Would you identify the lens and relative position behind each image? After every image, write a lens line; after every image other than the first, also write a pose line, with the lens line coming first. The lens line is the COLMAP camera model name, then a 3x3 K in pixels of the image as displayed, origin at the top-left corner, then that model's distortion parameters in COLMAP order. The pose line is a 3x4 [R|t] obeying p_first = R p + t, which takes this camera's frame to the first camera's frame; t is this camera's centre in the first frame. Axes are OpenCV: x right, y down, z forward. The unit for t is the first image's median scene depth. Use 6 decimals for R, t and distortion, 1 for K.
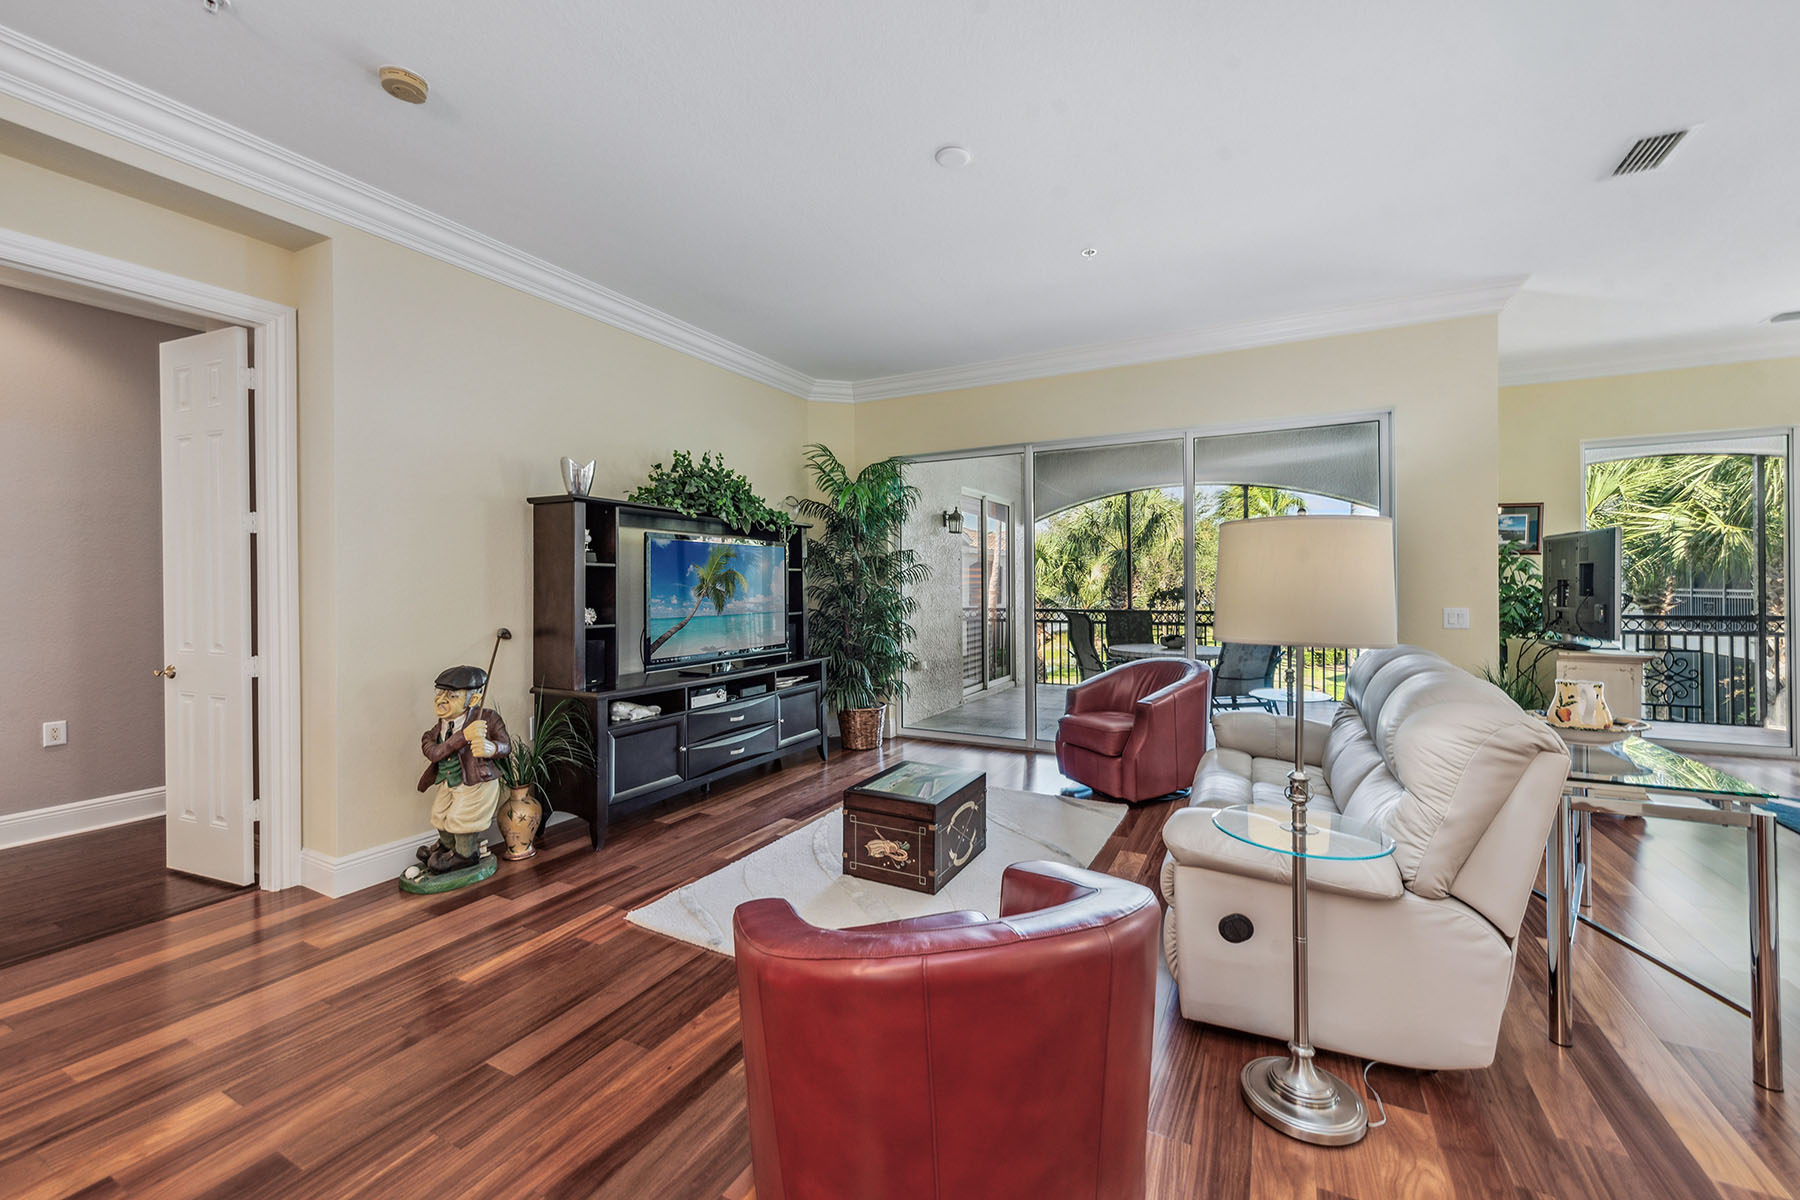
lens RADIAL K [[697.0, 0, 913.7], [0, 697.0, 585.8], [0, 0, 1]] dist [0.004361, 0.000006]
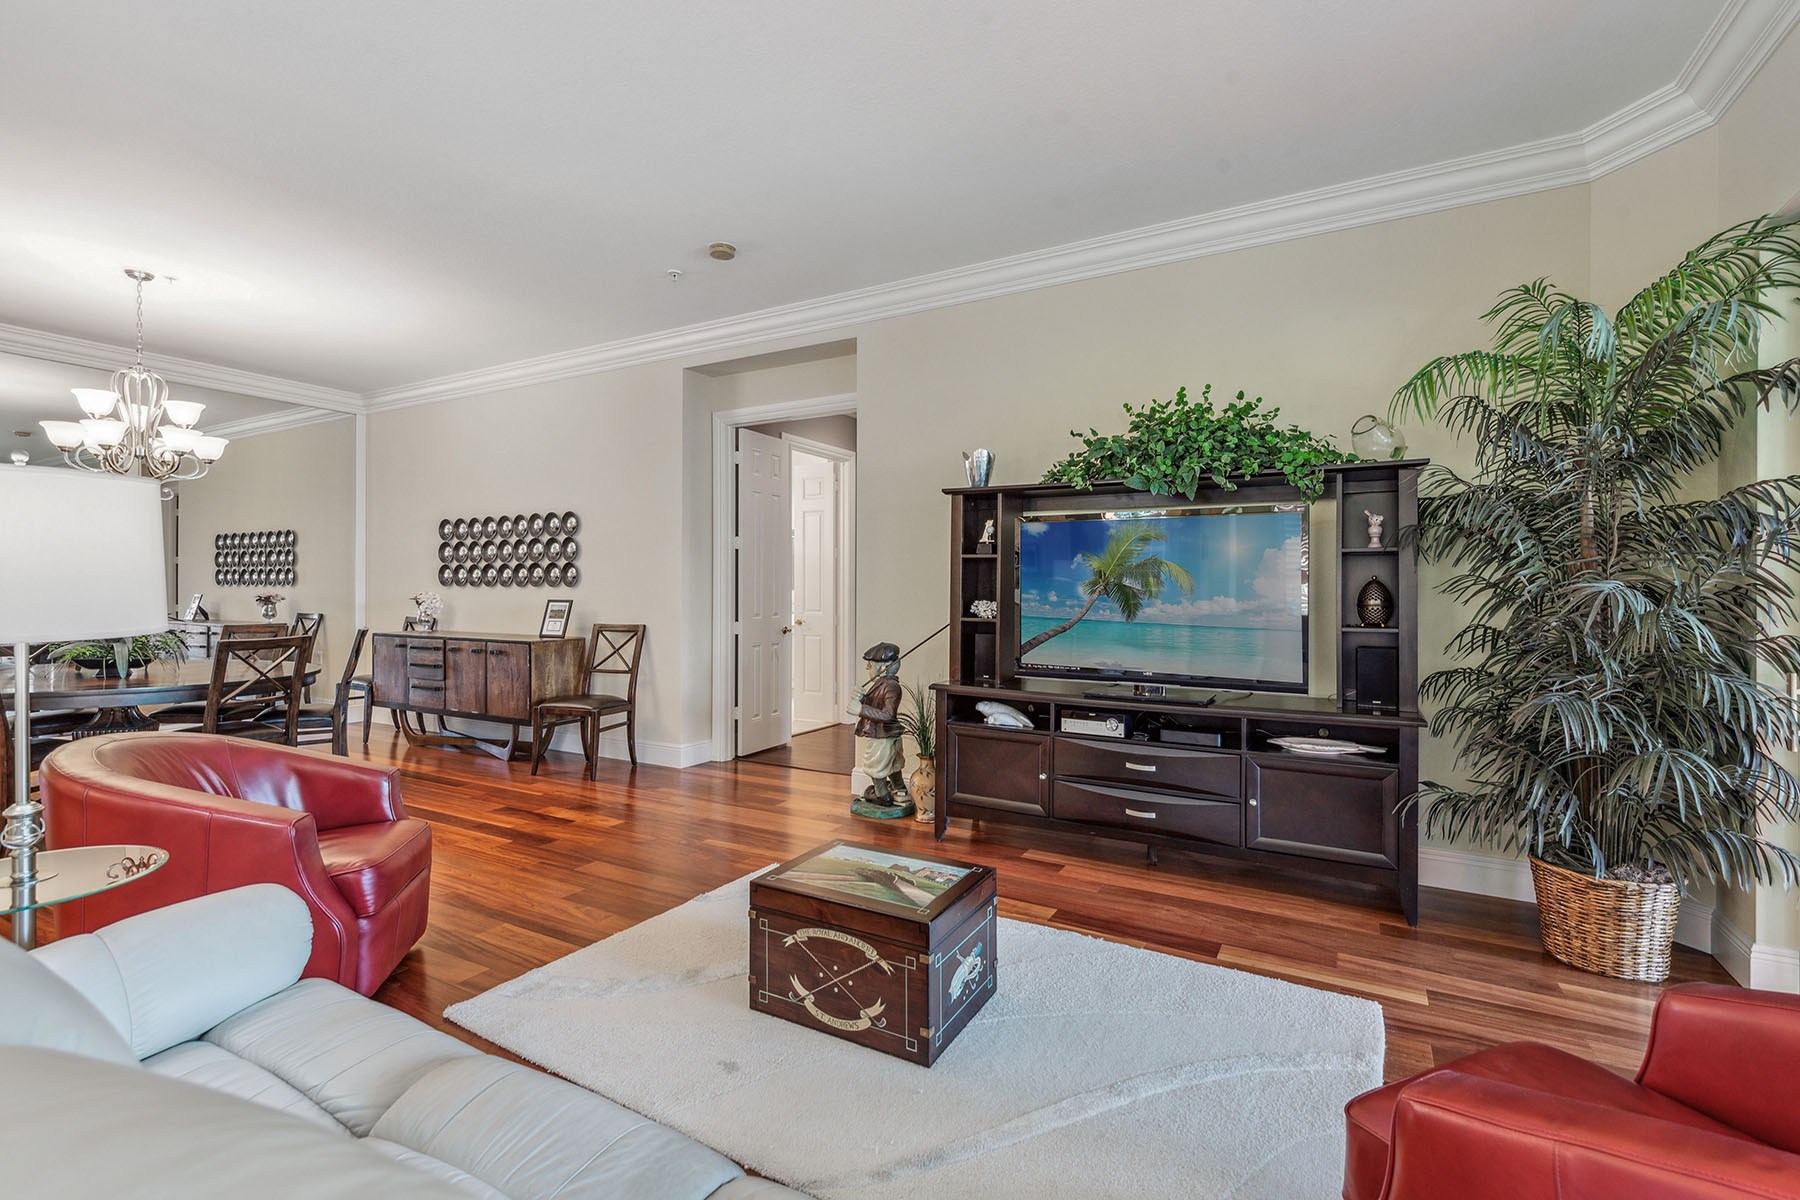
lens RADIAL K [[794.3, 0, 892.1], [0, 794.3, 593.1], [0, 0, 1]] dist [0.005599, -0.002422]
pose [[-0.021828, 0.020193, -0.999558, 0.582870], [-0.004023, 0.999786, 0.020286, -0.001685], [0.999754, 0.004464, -0.021742, 0.807449]]
